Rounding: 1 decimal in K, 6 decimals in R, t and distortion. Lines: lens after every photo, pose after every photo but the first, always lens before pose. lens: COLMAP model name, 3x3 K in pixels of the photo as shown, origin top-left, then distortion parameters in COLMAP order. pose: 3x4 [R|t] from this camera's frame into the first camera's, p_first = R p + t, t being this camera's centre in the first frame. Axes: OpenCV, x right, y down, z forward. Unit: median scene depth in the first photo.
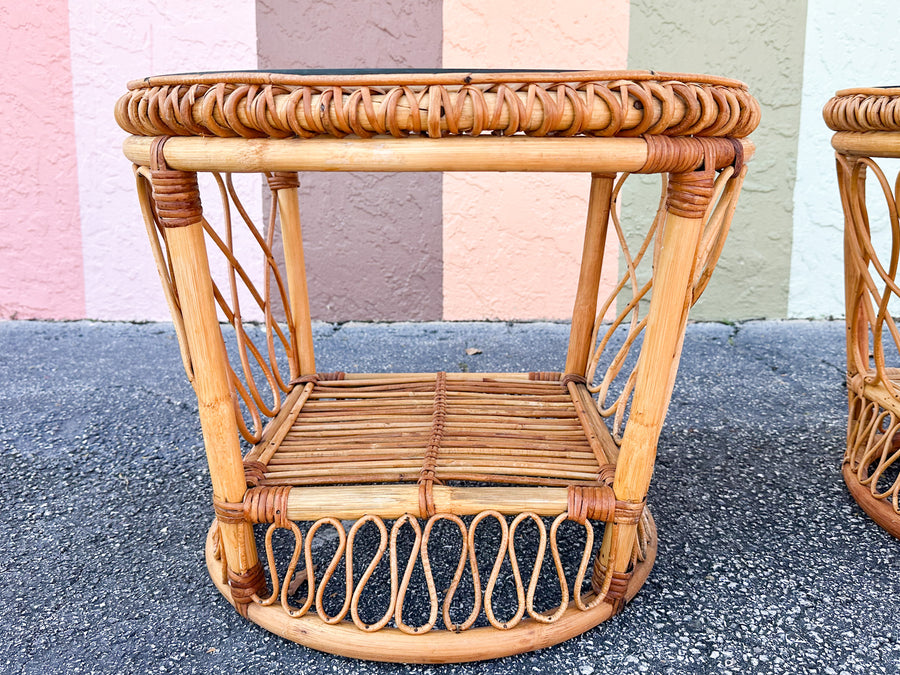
lens RADIAL K [[818.4, 0, 450.0], [0, 818.4, 276.0], [0, 0, 1]] dist [0.162266, -0.378460]
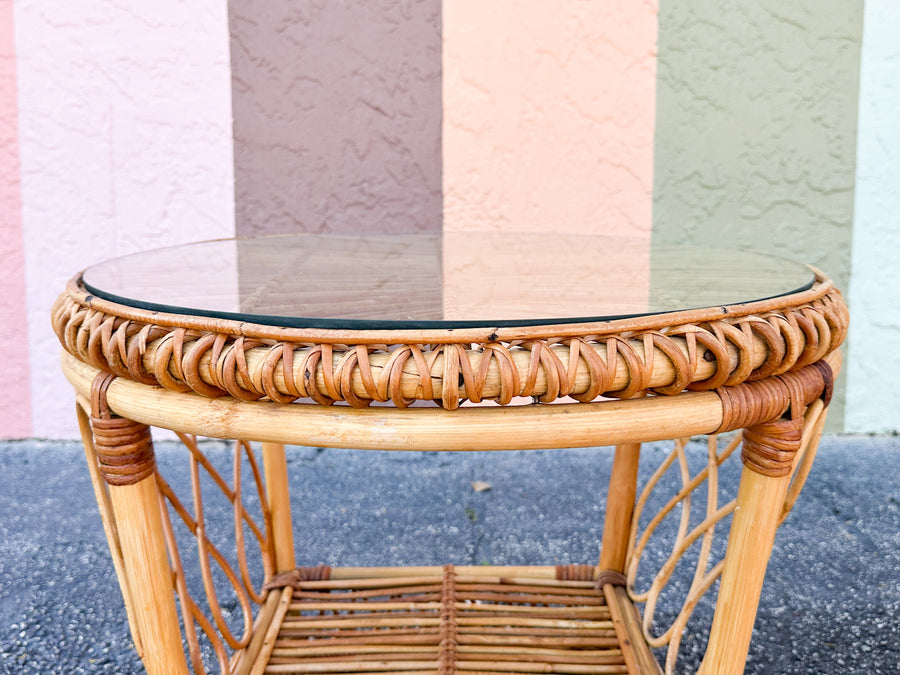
lens RADIAL K [[904.7, 0, 437.7], [0, 904.7, 274.7], [0, 0, 1]] dist [0.146777, -0.332555]
pose [[0.999953, -0.004669, -0.008485, -0.013517], [0.004297, 0.999055, -0.043241, -0.151687], [0.008679, 0.043202, 0.999029, 0.080134]]
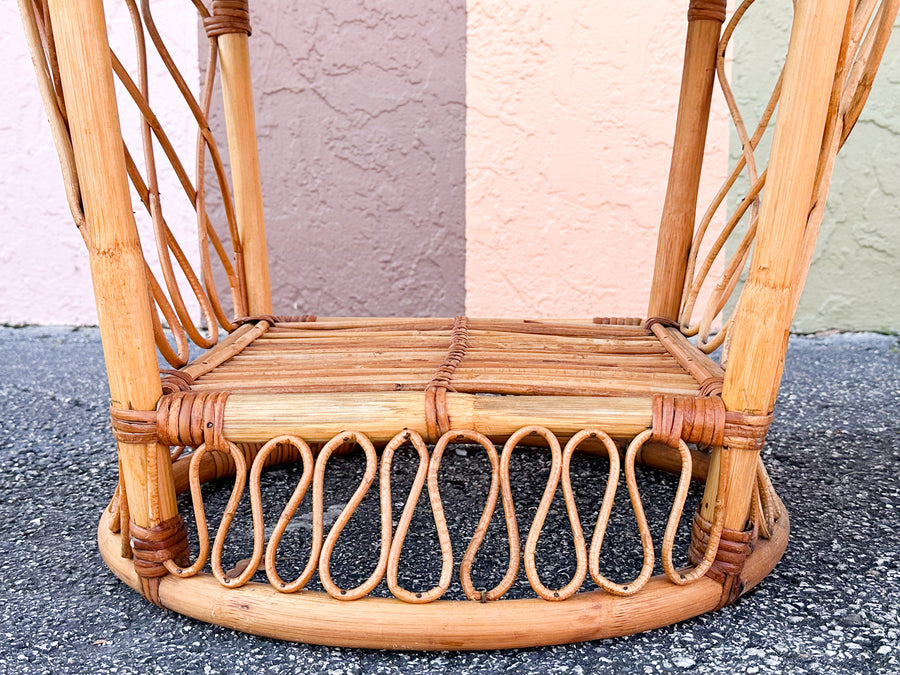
lens RADIAL K [[1190.2, 0, 474.0], [0, 1190.2, 302.4], [0, 0, 1]] dist [0.191839, -0.479110]
pose [[0.999978, 0.006088, -0.002451, 0.002247], [-0.006214, 0.998439, -0.055509, 0.180053], [0.002109, 0.055523, 0.998455, 0.038080]]
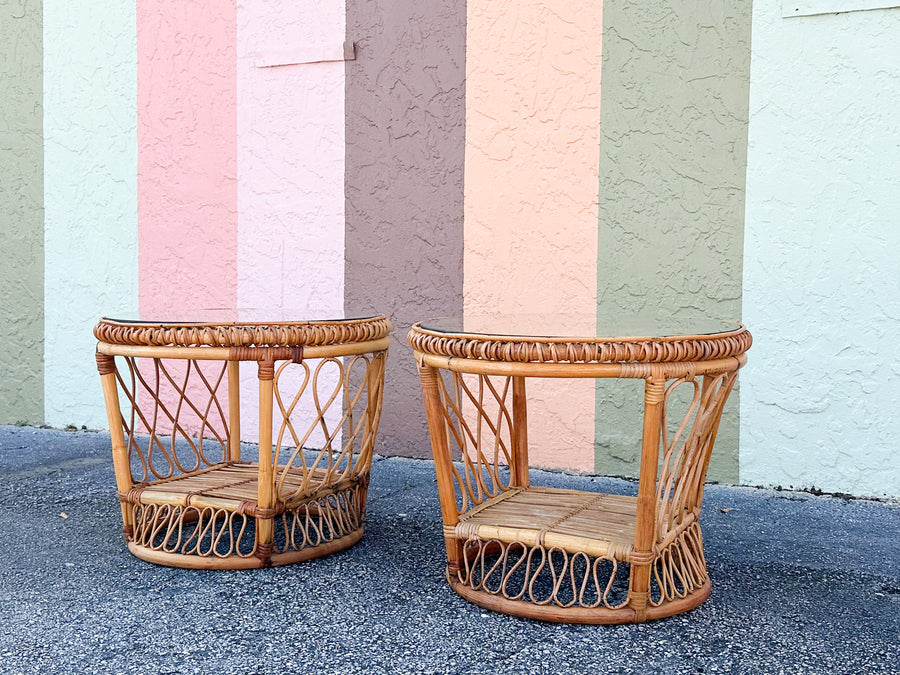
lens RADIAL K [[1098.2, 0, 452.3], [0, 1098.2, 321.1], [0, 0, 1]] dist [0.129326, -0.043973]
pose [[0.892784, 0.022213, -0.449937, 1.500631], [-0.076444, 0.991769, -0.102720, 0.031651], [0.443952, 0.126102, 0.887133, -1.095747]]
